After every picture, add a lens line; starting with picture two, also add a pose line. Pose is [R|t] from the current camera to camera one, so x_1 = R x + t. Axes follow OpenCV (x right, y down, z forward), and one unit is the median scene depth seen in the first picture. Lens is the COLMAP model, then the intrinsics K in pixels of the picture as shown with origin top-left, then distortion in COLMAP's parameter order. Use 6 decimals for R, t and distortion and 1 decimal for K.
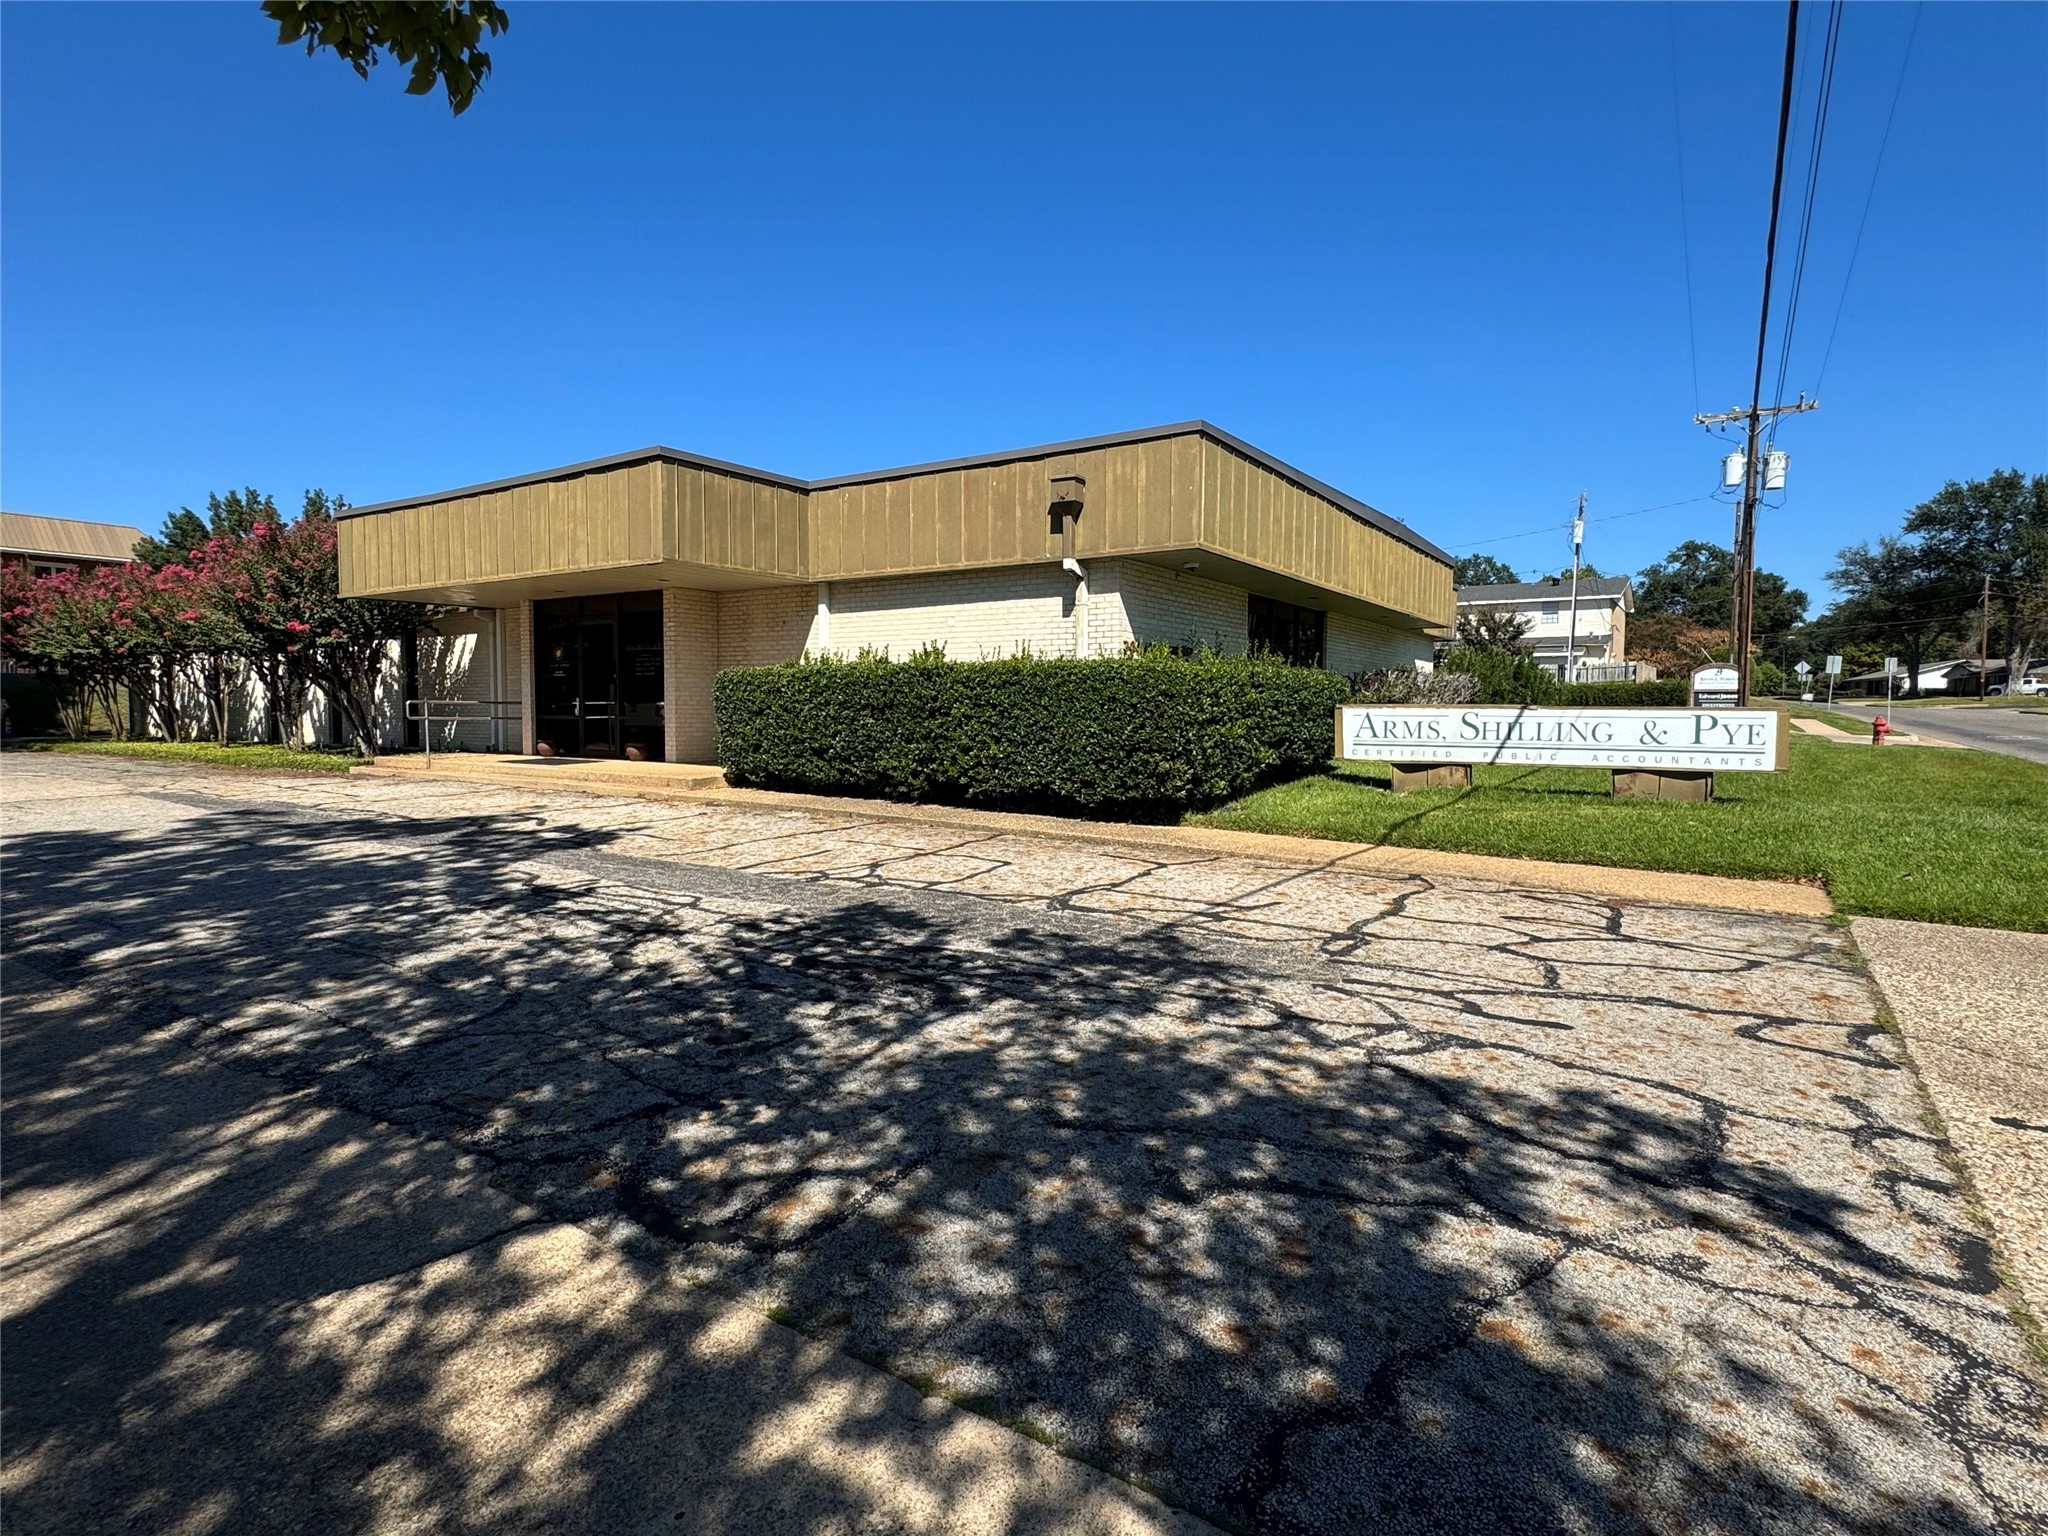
lens RADIAL K [[1076.3, 0, 1024.0], [0, 1076.3, 768.0], [0, 0, 1]] dist [-0.001928, -0.000157]
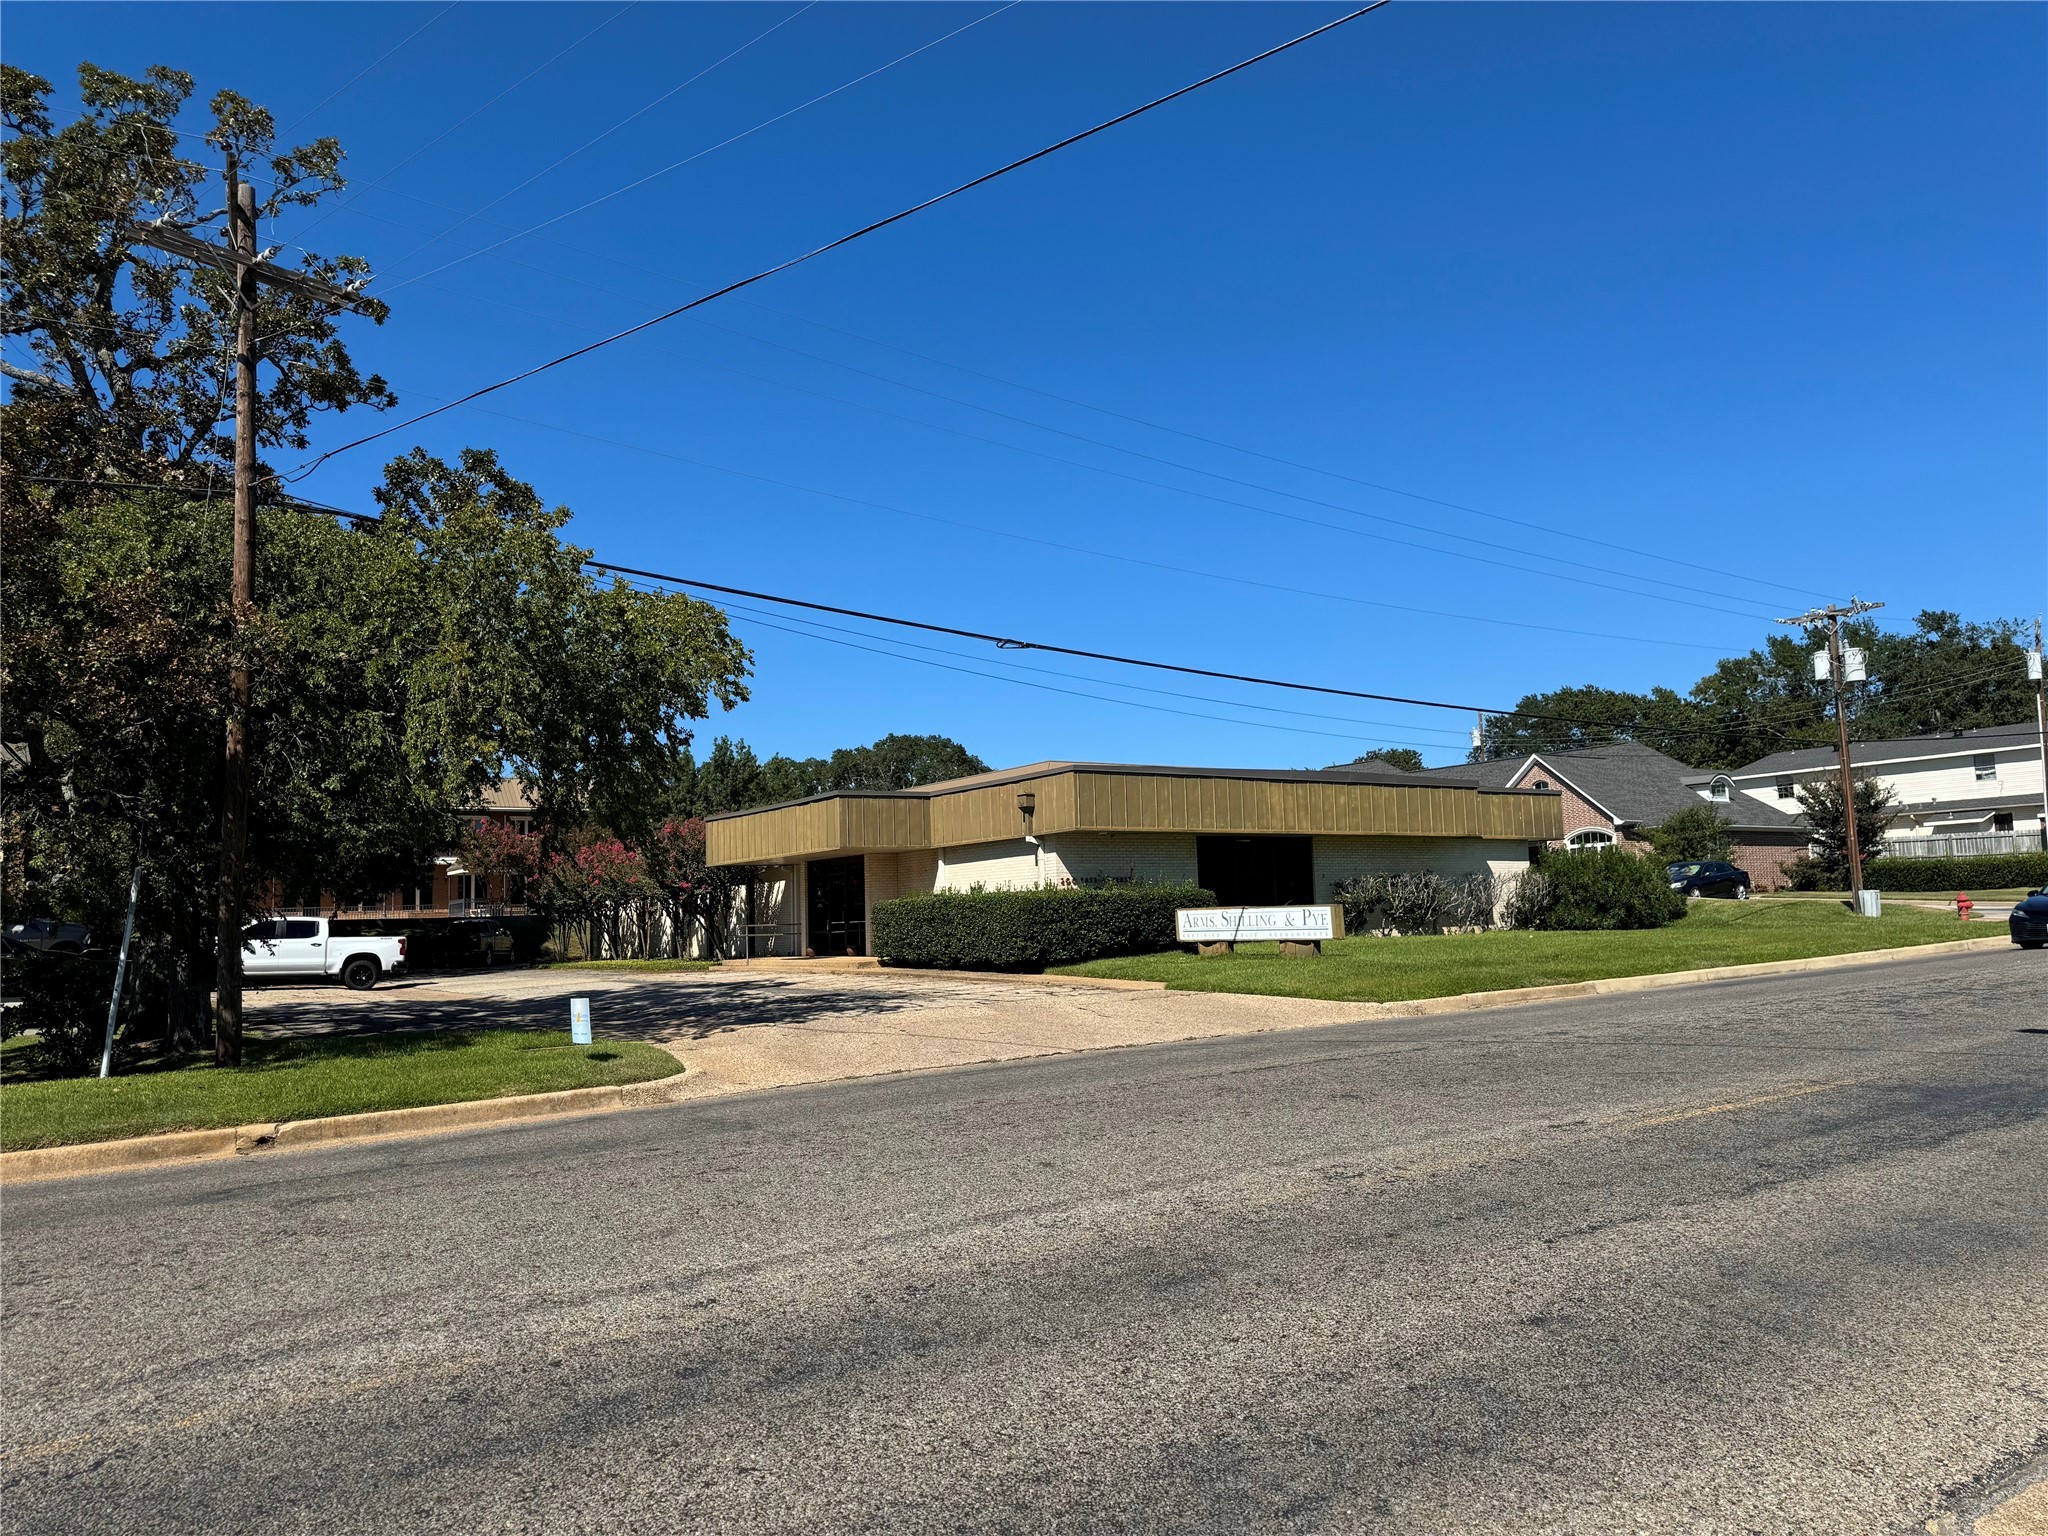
lens RADIAL K [[1436.8, 0, 1024.0], [0, 1436.8, 768.0], [0, 0, 1]] dist [0.164095, -0.000673]
pose [[0.924932, -0.076681, -0.372318, 0.809485], [0.018917, 0.987514, -0.156390, 0.065648], [0.379661, 0.137607, 0.914834, -1.084486]]
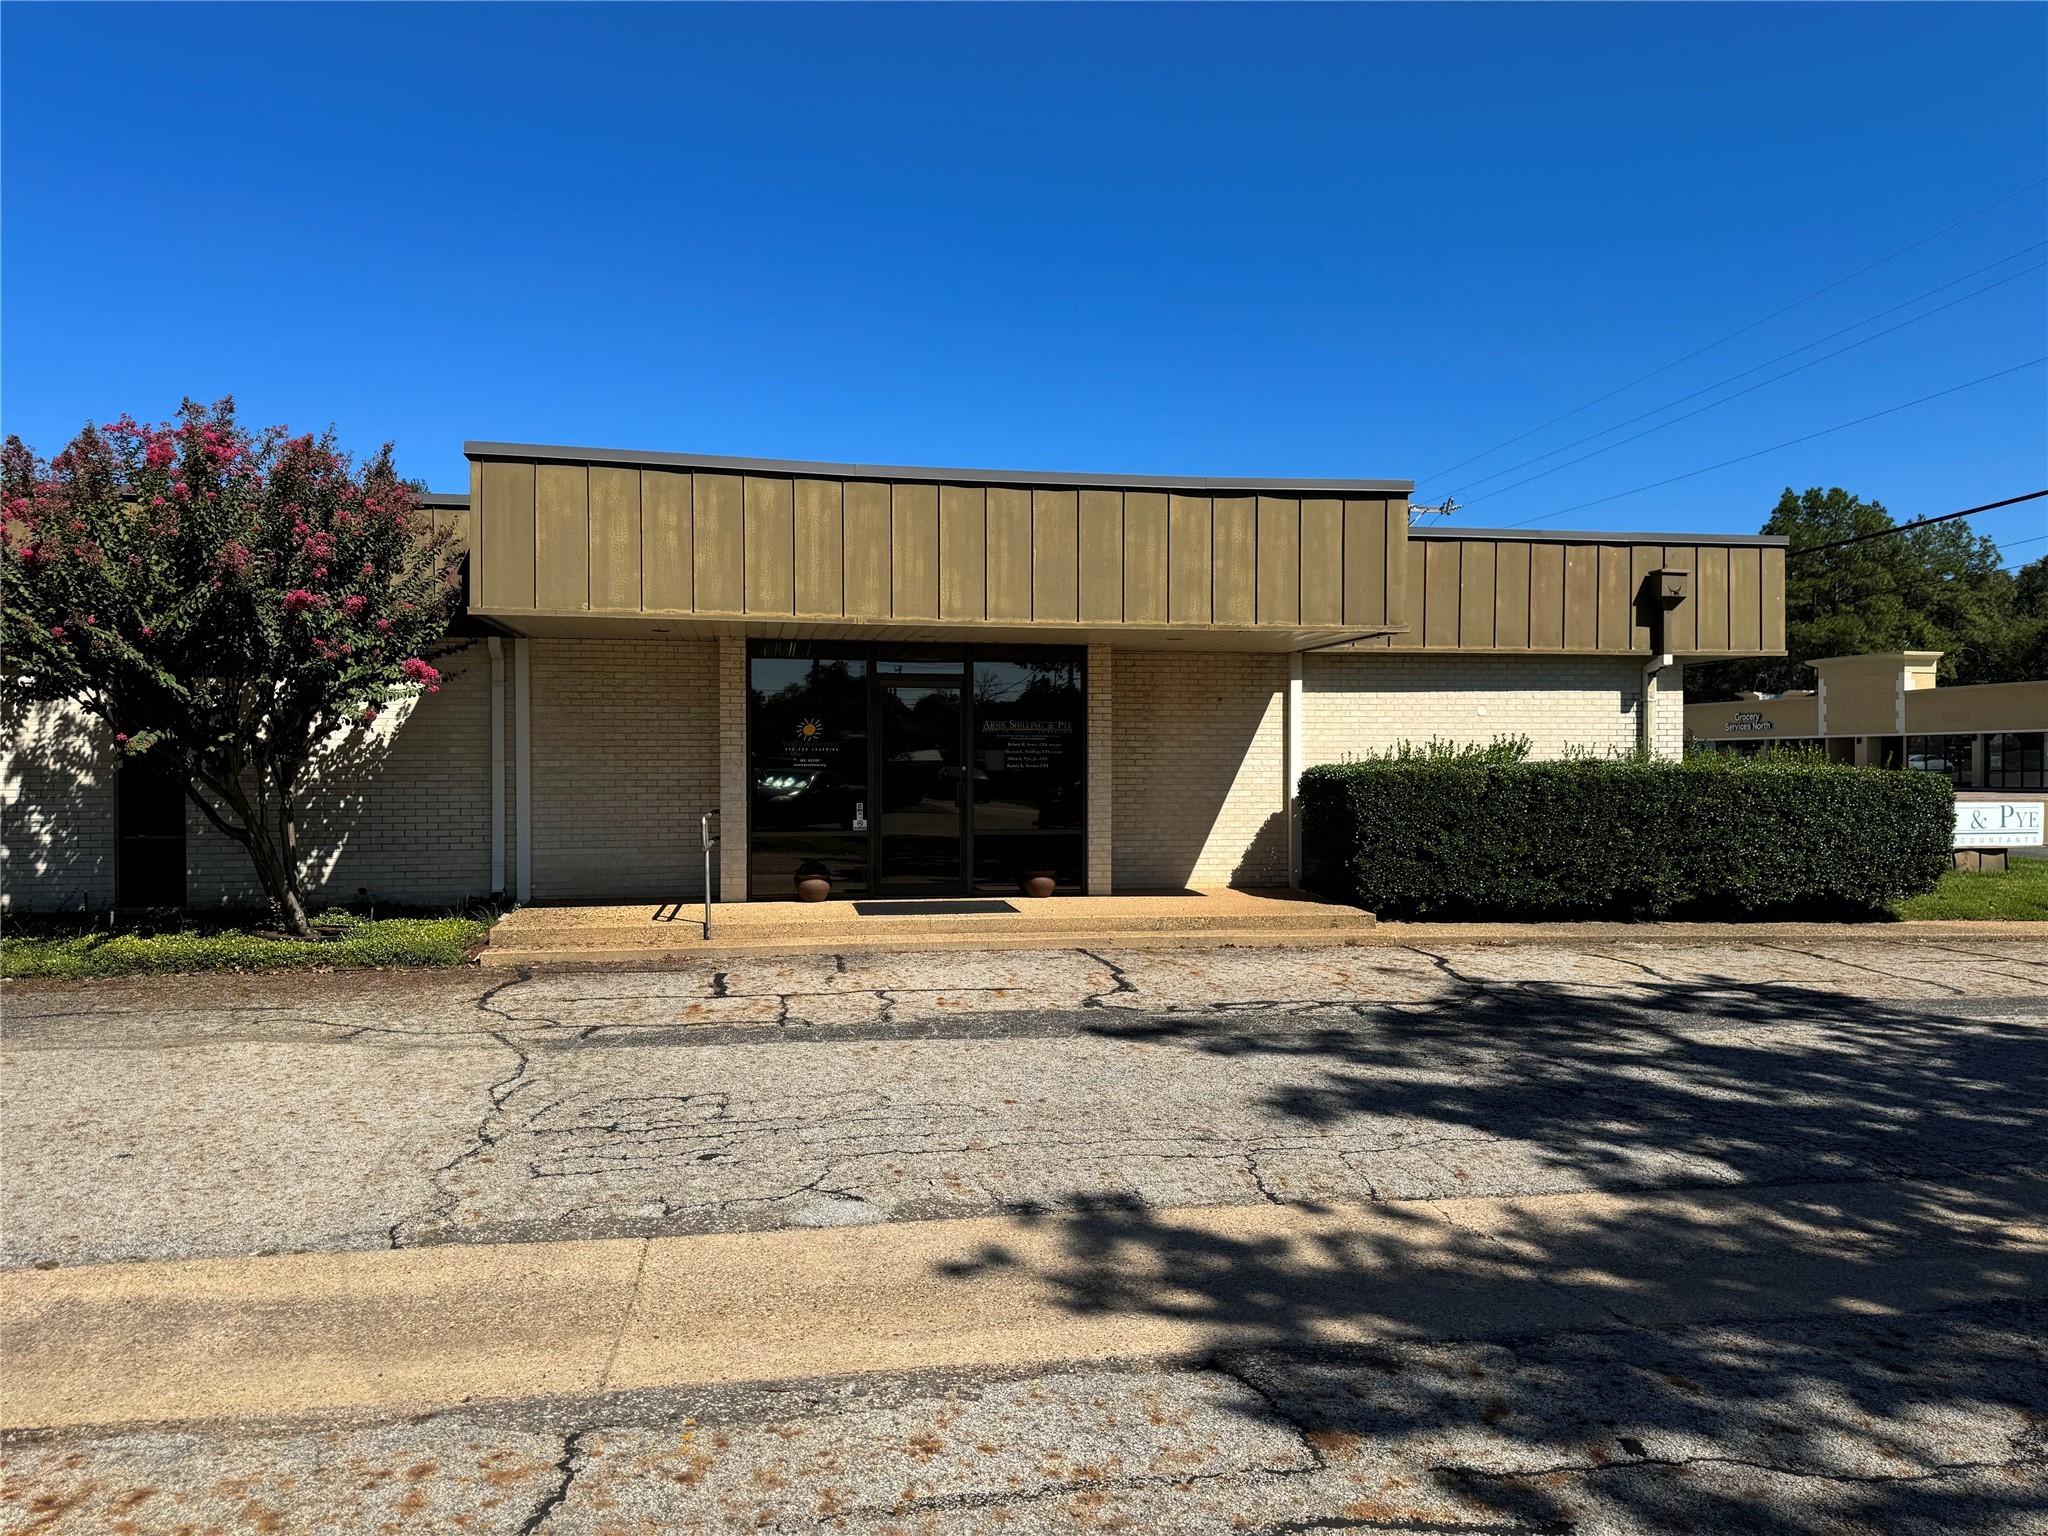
lens RADIAL K [[1451.2, 0, 1024.0], [0, 1451.2, 768.0], [0, 0, 1]] dist [-0.006119, -0.001932]
pose [[0.731180, -0.008453, 0.682132, -1.047238], [0.040841, 0.998672, -0.031403, -0.063657], [-0.680960, 0.050820, 0.730555, 0.375141]]
